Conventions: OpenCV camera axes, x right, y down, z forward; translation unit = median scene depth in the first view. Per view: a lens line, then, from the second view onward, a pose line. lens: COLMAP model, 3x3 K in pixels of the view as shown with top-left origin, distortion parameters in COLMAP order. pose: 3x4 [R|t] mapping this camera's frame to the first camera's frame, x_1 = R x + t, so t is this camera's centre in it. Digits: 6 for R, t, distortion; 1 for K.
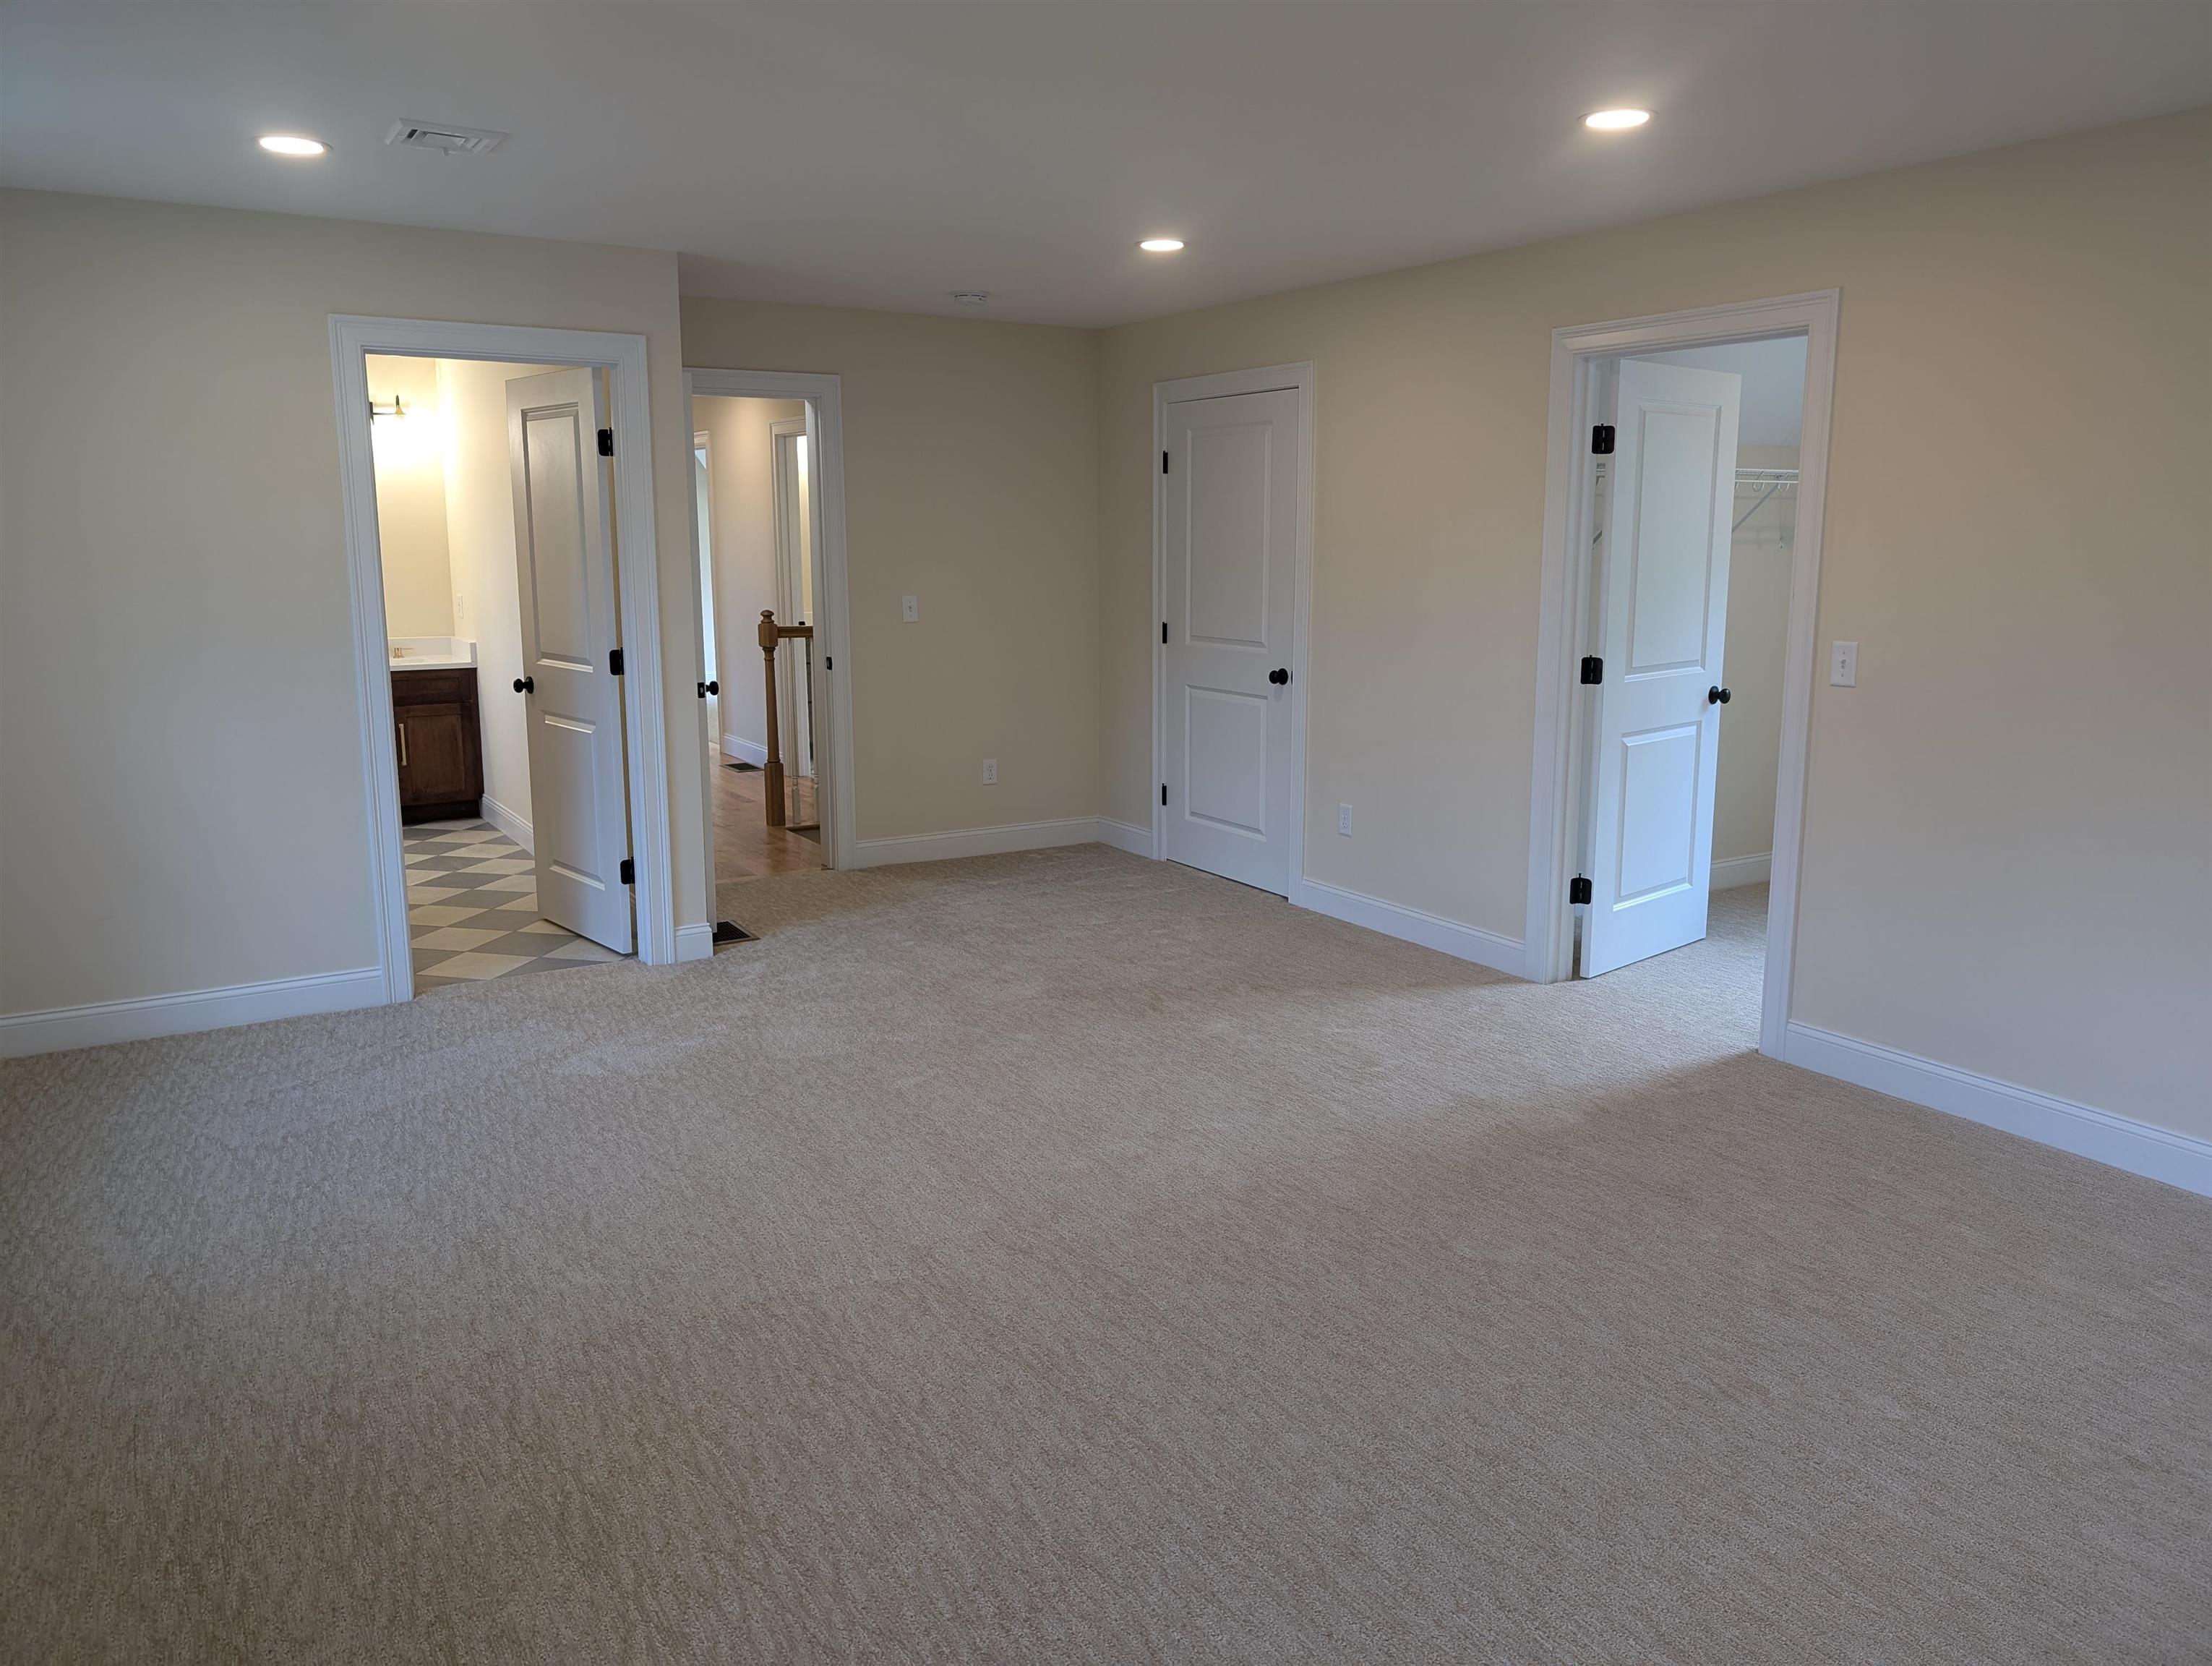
lens RADIAL K [[1580.9, 0, 1102.8], [0, 1580.9, 825.1], [0, 0, 1]] dist [0.012698, -0.019186]
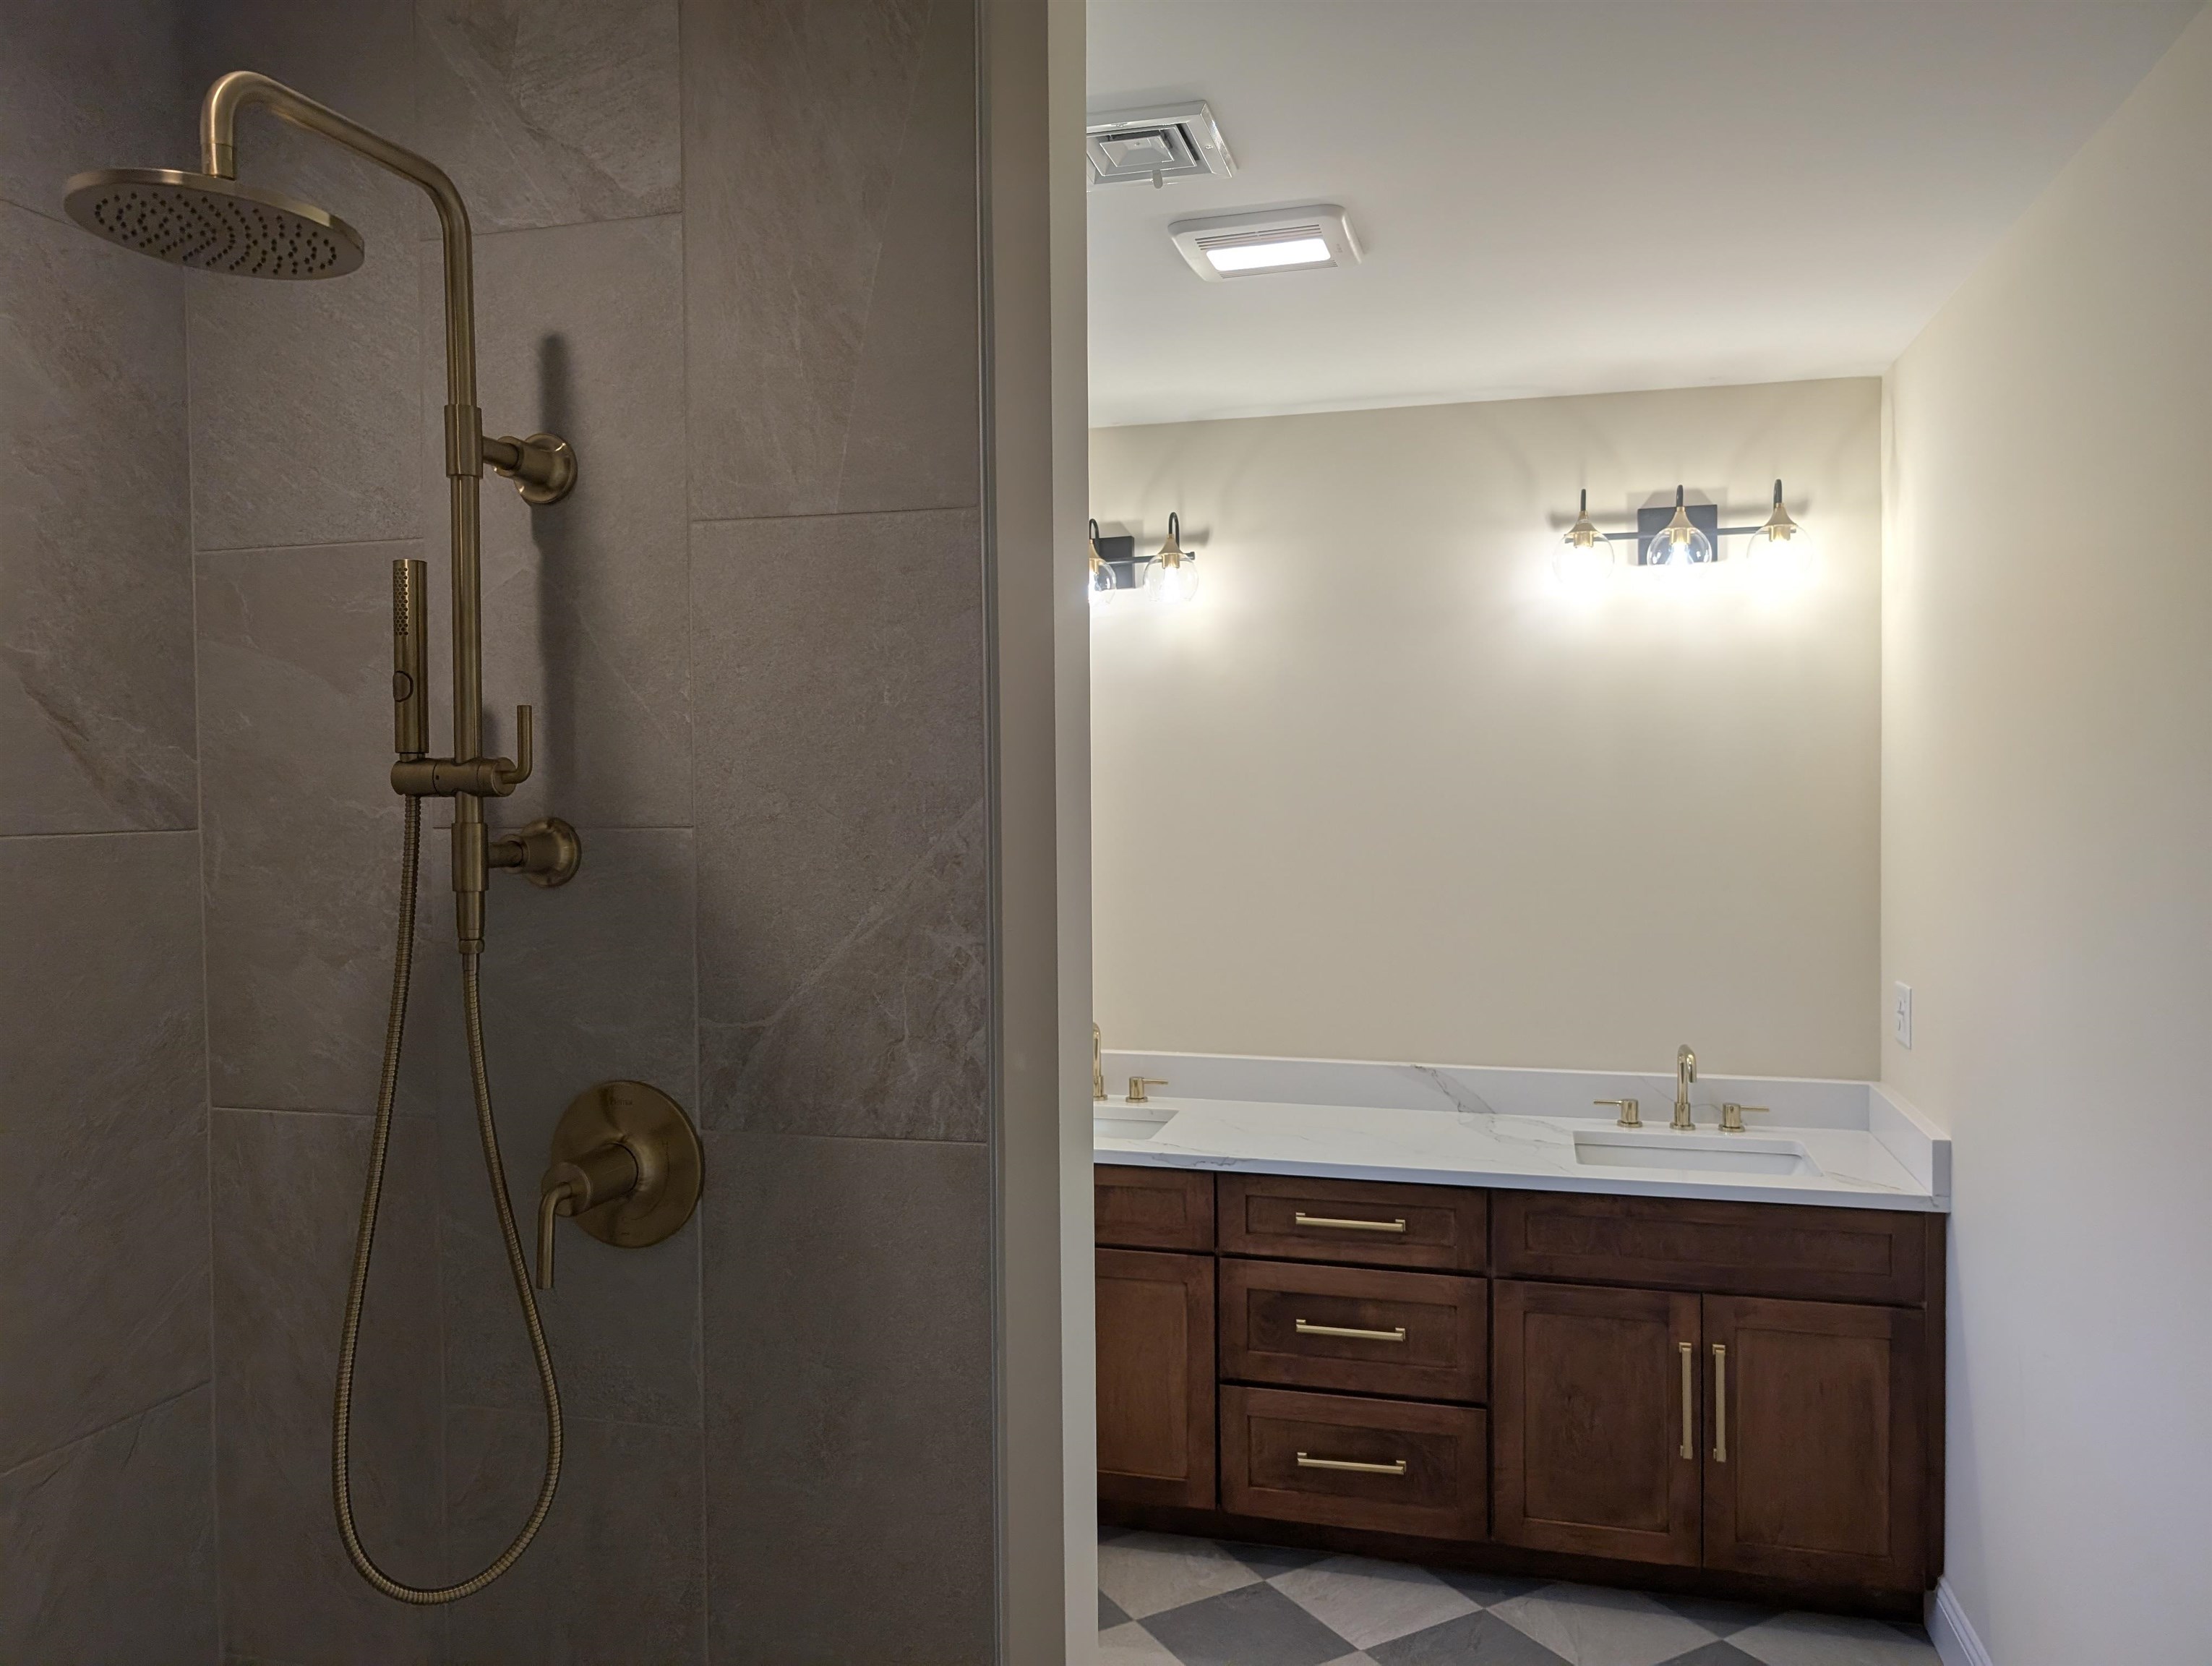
lens RADIAL K [[1580.9, 0, 1102.0], [0, 1580.9, 816.8], [0, 0, 1]] dist [0.012698, -0.019186]
pose [[0.684820, -0.001433, -0.728711, -0.271375], [-0.126836, 0.984500, -0.121133, -0.118561], [0.717589, 0.175381, 0.674023, 0.623665]]
